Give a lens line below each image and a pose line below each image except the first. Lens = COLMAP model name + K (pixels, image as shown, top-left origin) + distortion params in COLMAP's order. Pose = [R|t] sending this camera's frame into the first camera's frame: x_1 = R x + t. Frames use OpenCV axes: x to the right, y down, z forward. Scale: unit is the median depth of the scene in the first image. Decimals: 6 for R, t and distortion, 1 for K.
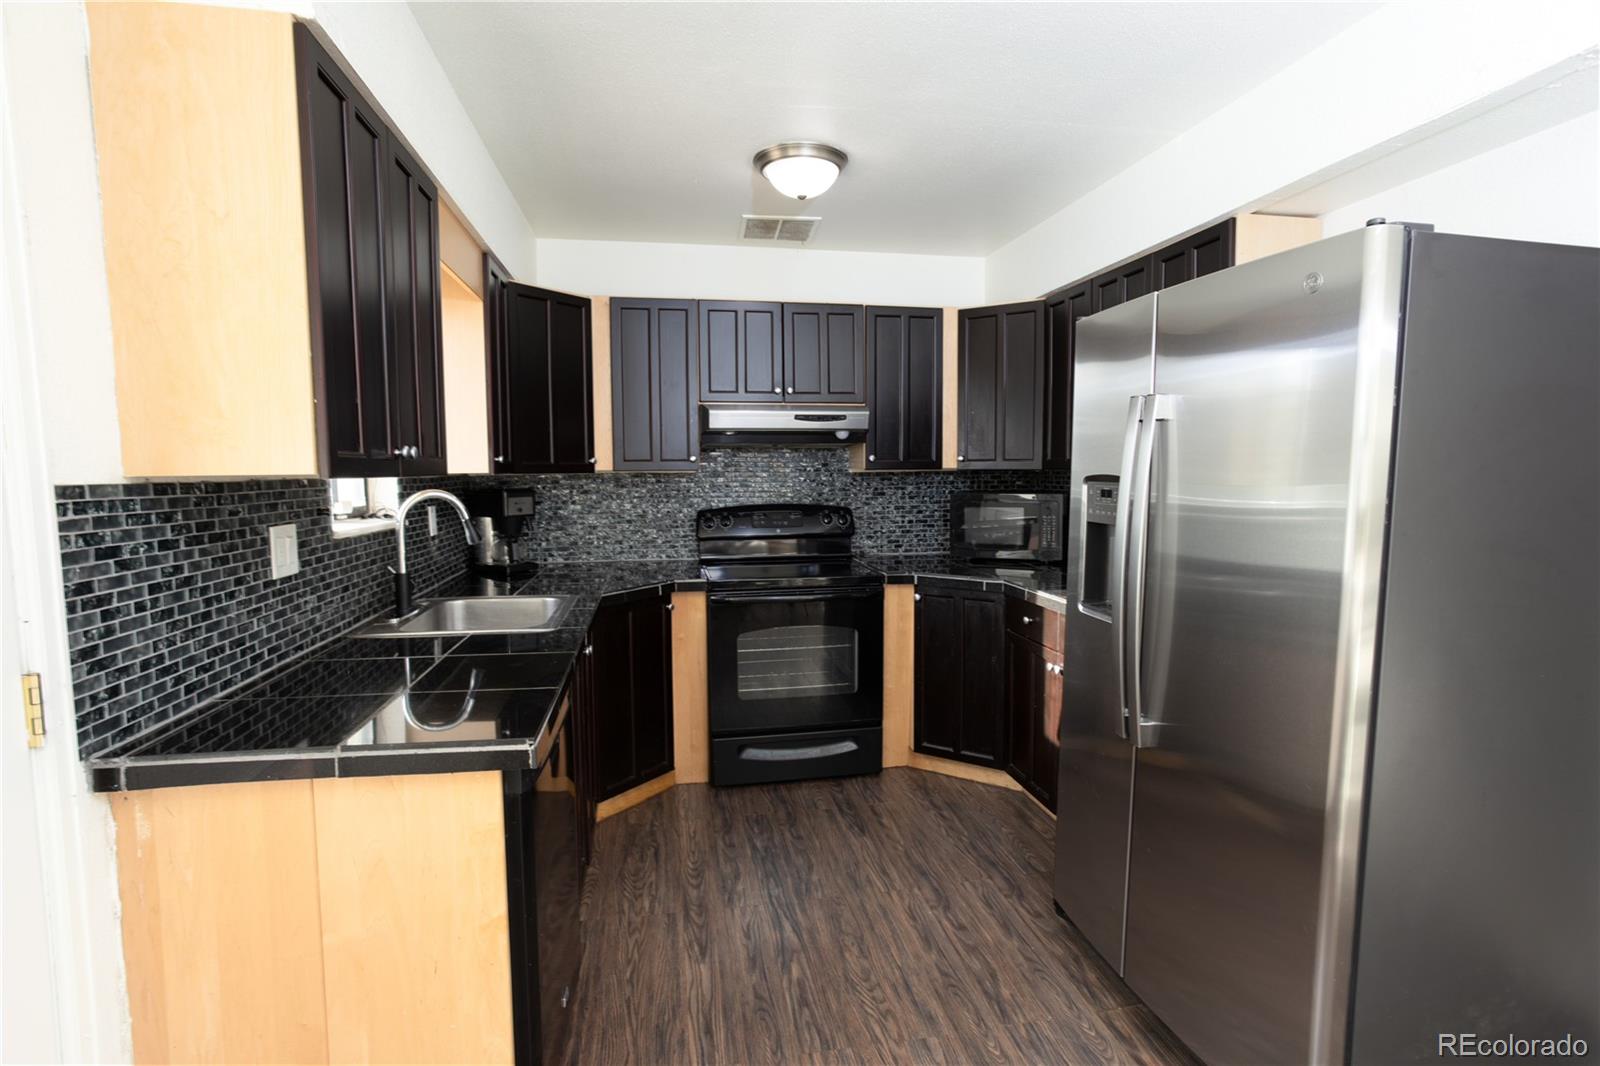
lens RADIAL K [[770.9, 0, 812.6], [0, 770.9, 527.1], [0, 0, 1]] dist [-0.029785, 0.000306]
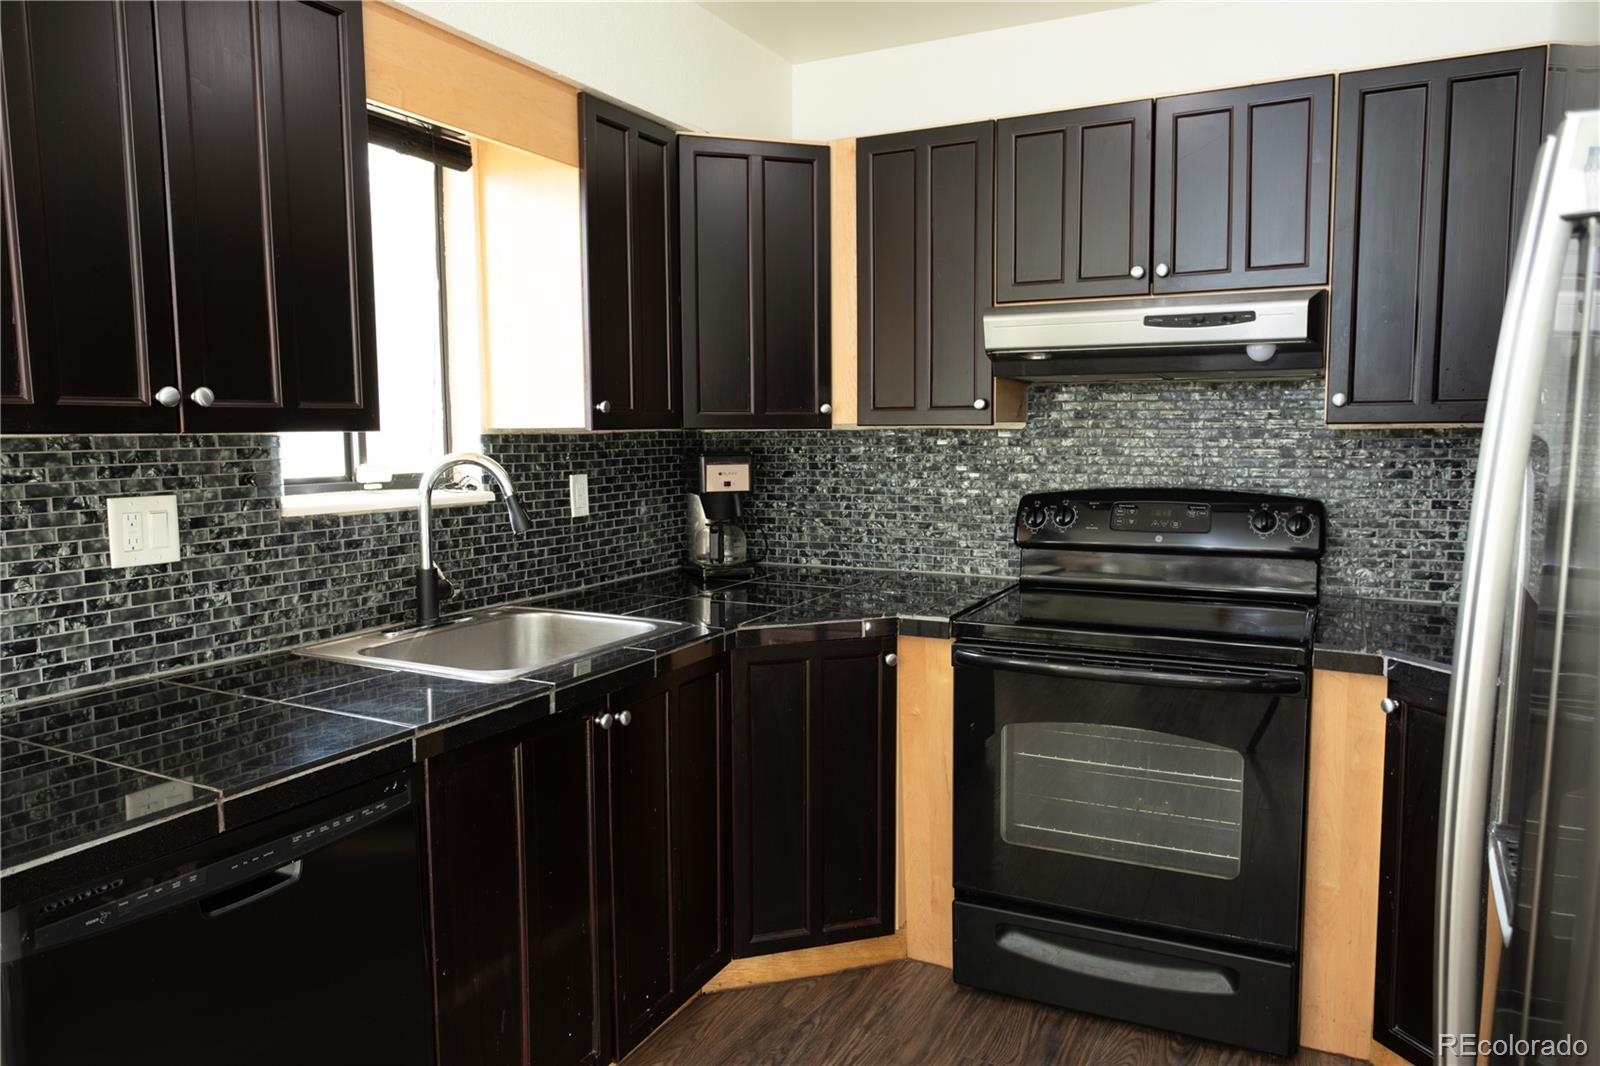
lens RADIAL K [[1102.0, 0, 800.0], [0, 1102.0, 533.0], [0, 0, 1]] dist [0.002570, 0.003189]
pose [[0.798191, 0.060025, -0.599407, 0.238635], [-0.045975, 0.998191, 0.038737, -0.019394], [0.600648, -0.003361, 0.799507, 0.270074]]
